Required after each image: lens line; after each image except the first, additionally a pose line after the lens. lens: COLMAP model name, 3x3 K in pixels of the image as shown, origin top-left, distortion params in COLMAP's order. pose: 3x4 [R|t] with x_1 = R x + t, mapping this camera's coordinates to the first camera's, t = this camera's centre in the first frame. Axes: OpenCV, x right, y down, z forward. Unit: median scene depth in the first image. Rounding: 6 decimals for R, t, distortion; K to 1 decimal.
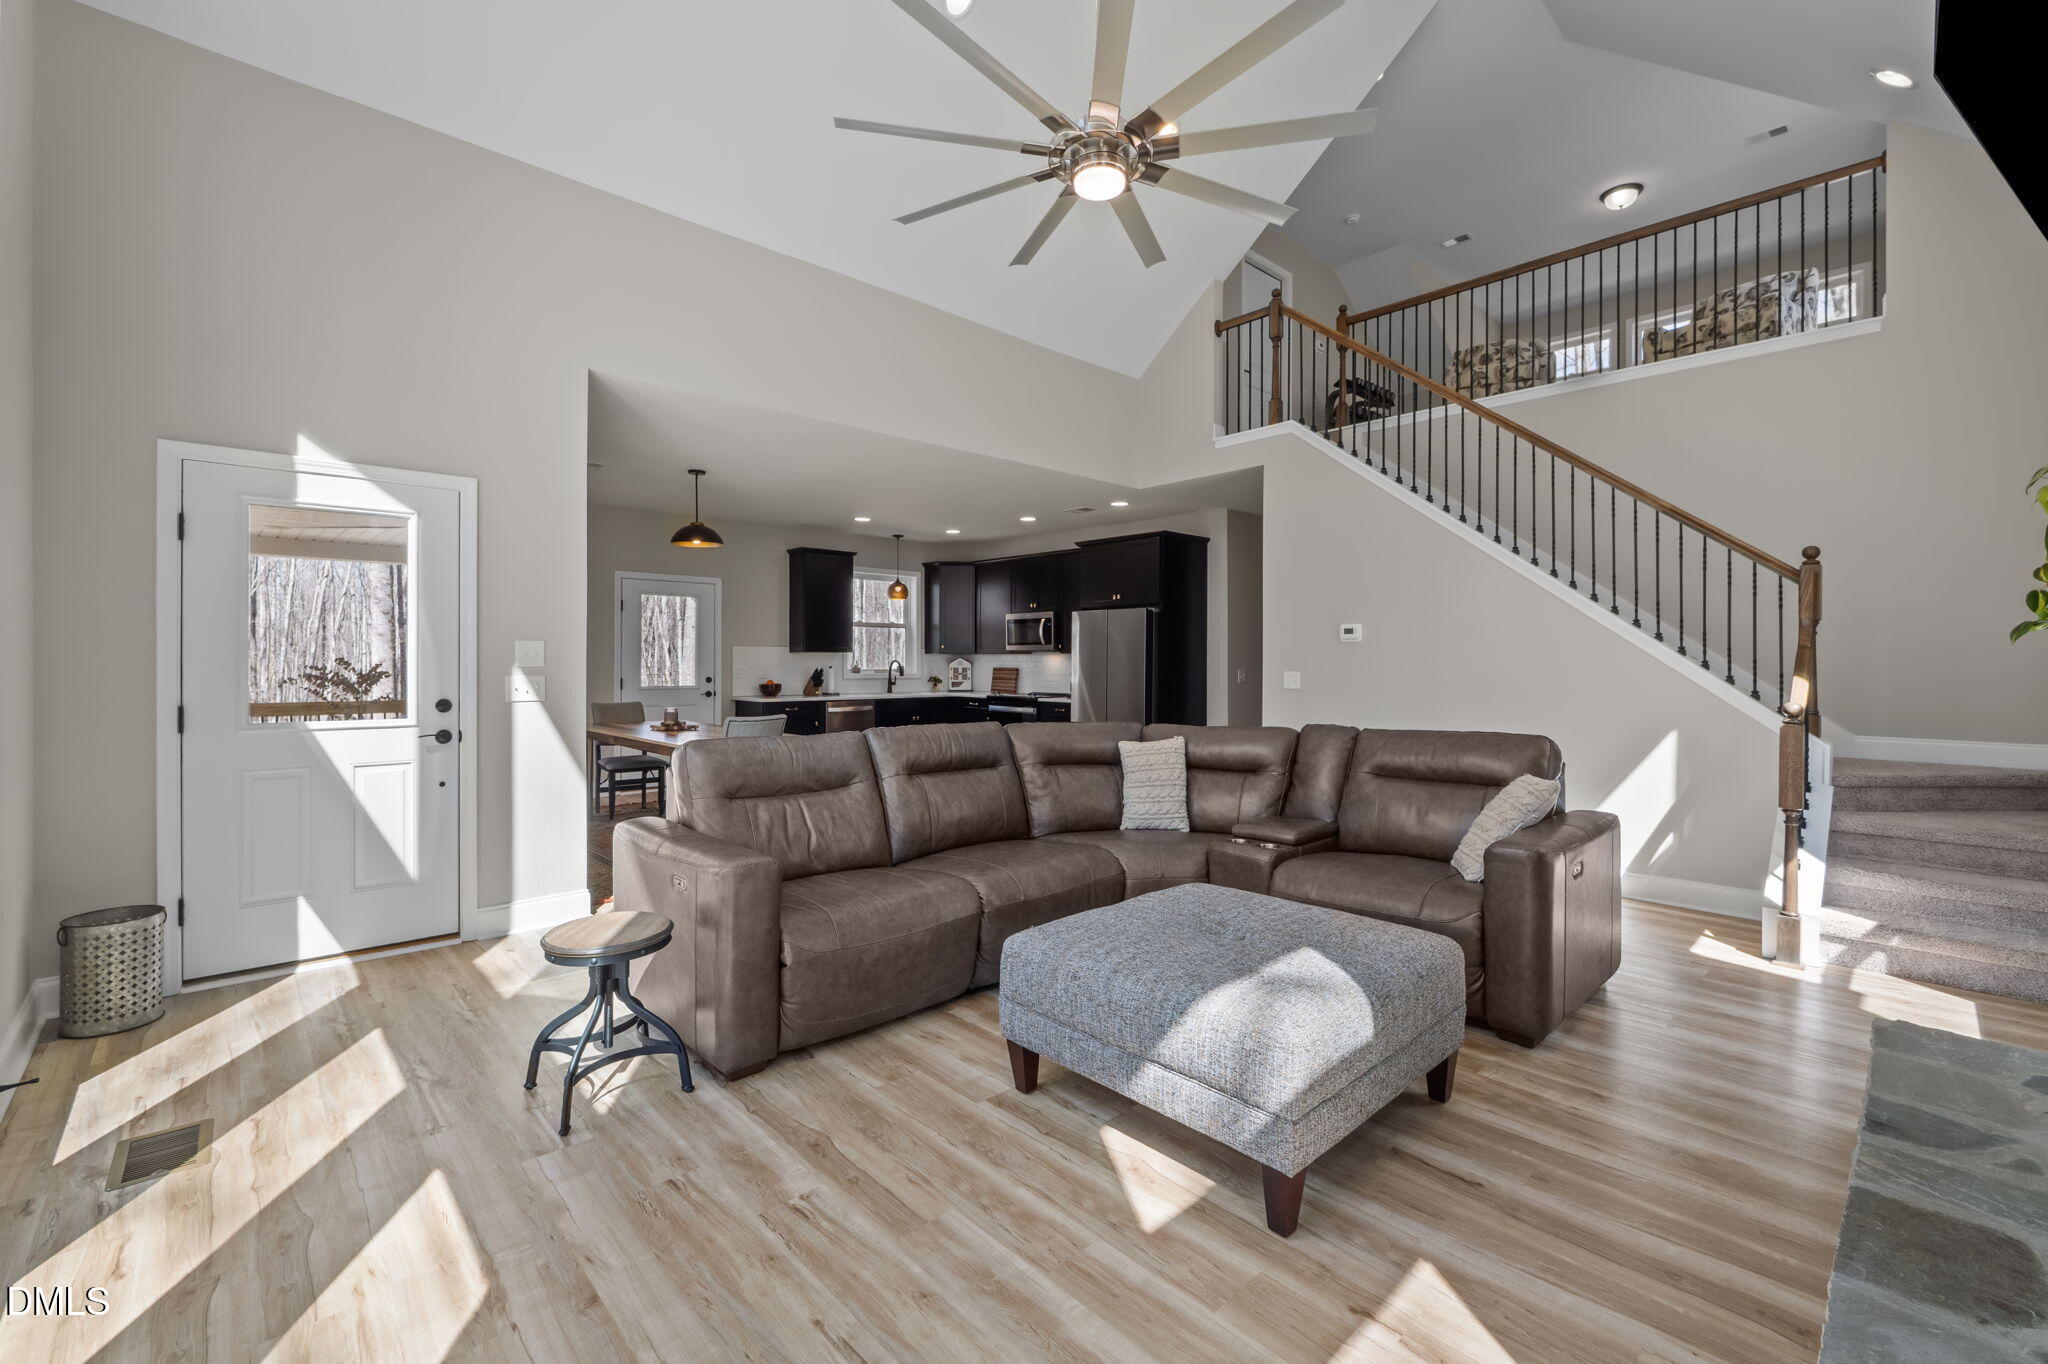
lens RADIAL K [[874.7, 0, 1067.3], [0, 874.7, 660.9], [0, 0, 1]] dist [-0.002866, 0.000271]
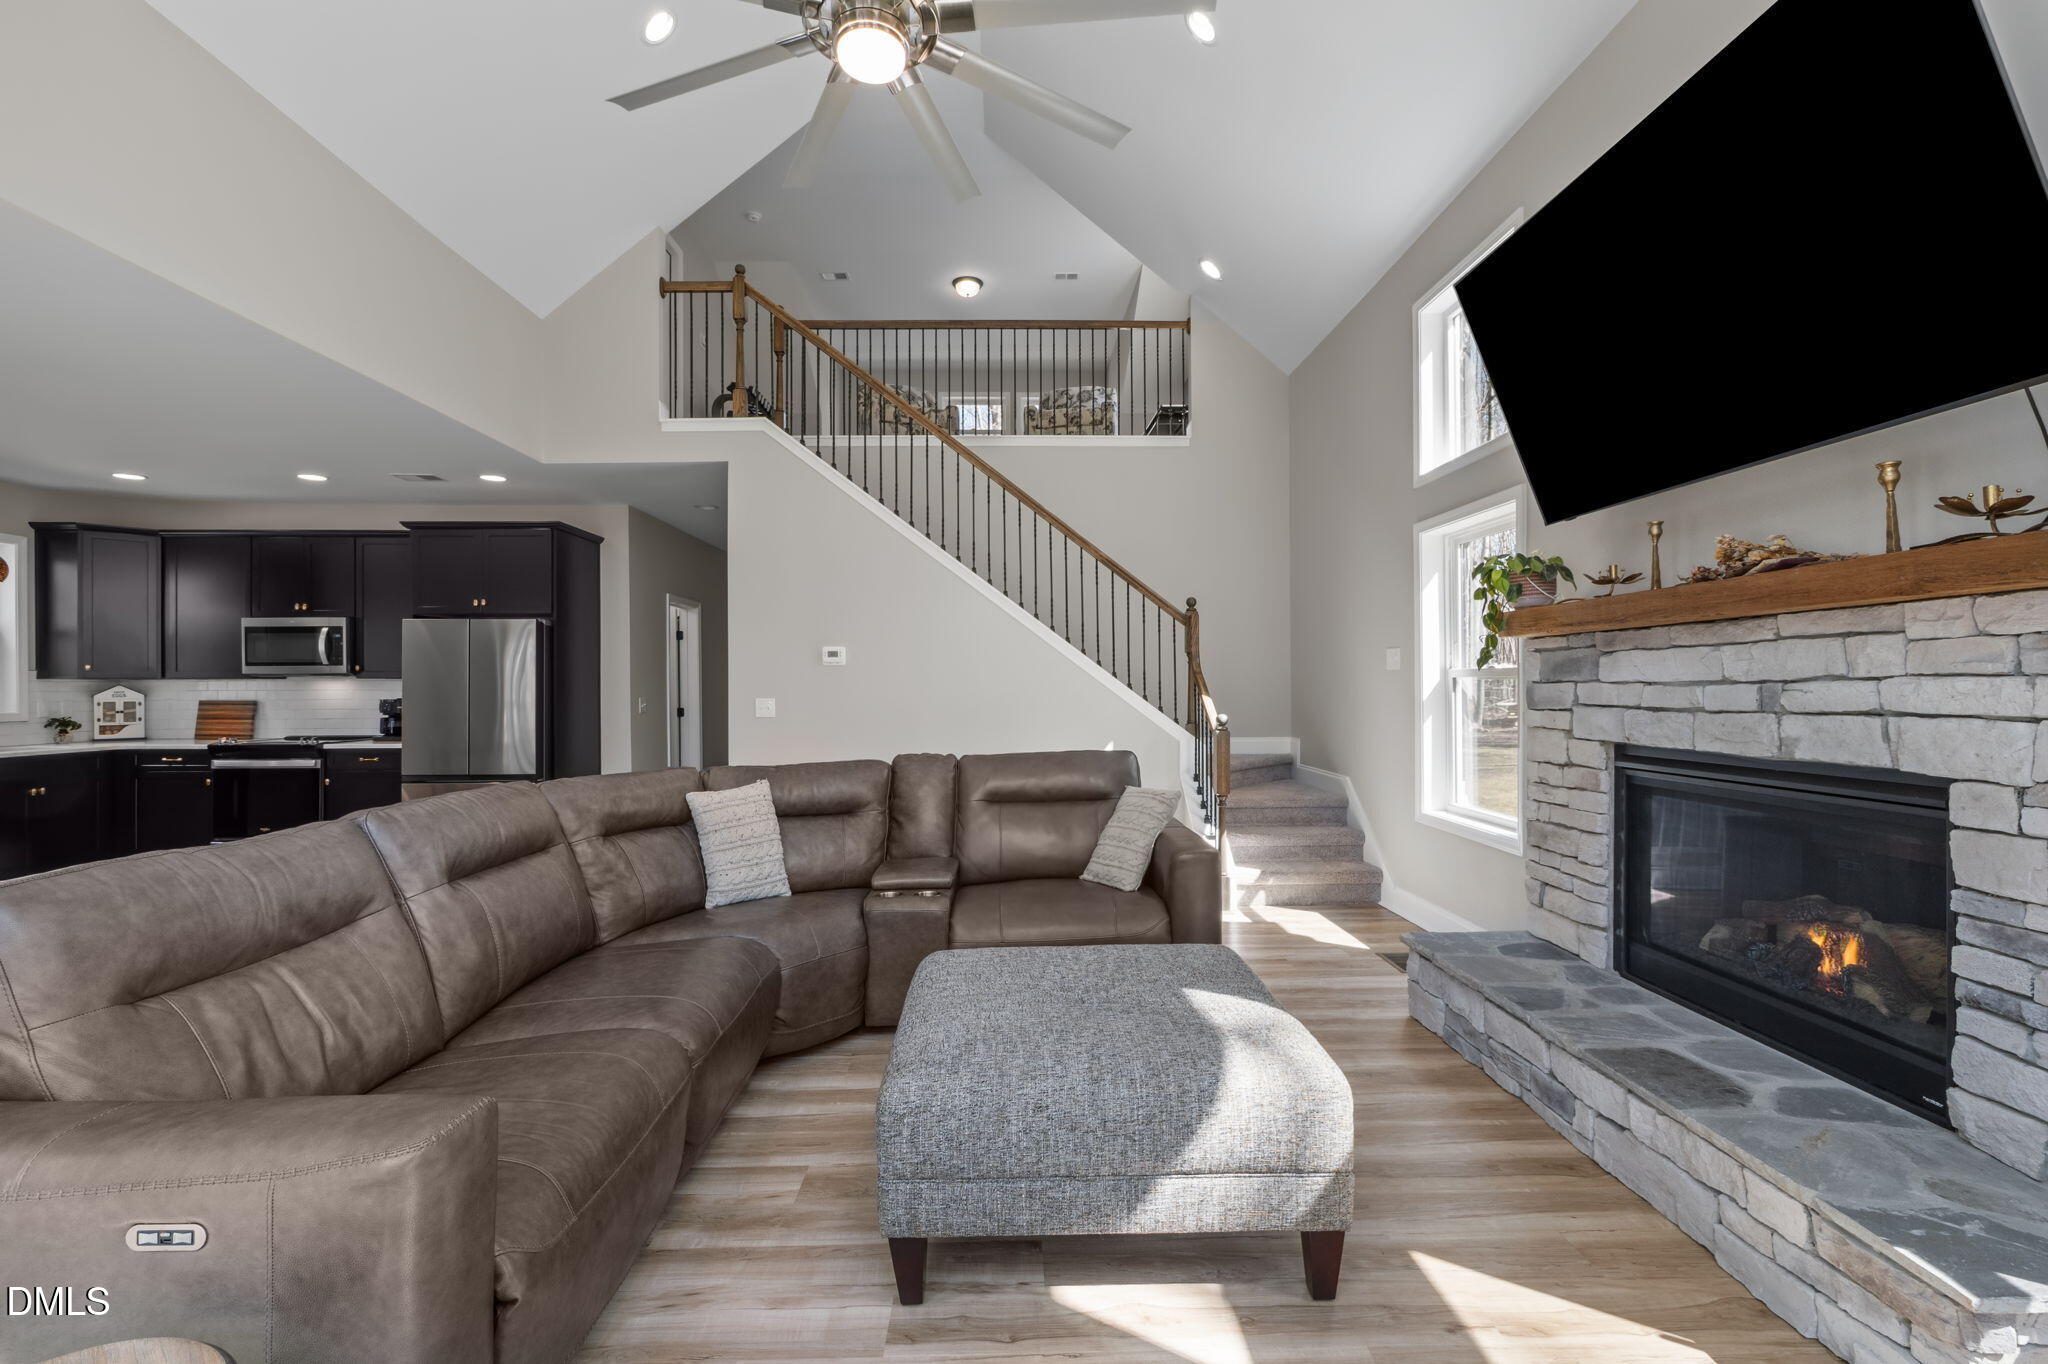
lens RADIAL K [[874.7, 0, 1024.4], [0, 874.7, 677.5], [0, 0, 1]] dist [-0.002866, 0.000271]
pose [[0.679252, 0.000931, 0.733904, -0.303265], [0.006899, 0.999947, -0.007654, -0.000272], [-0.733872, 0.010262, 0.679210, 0.275781]]
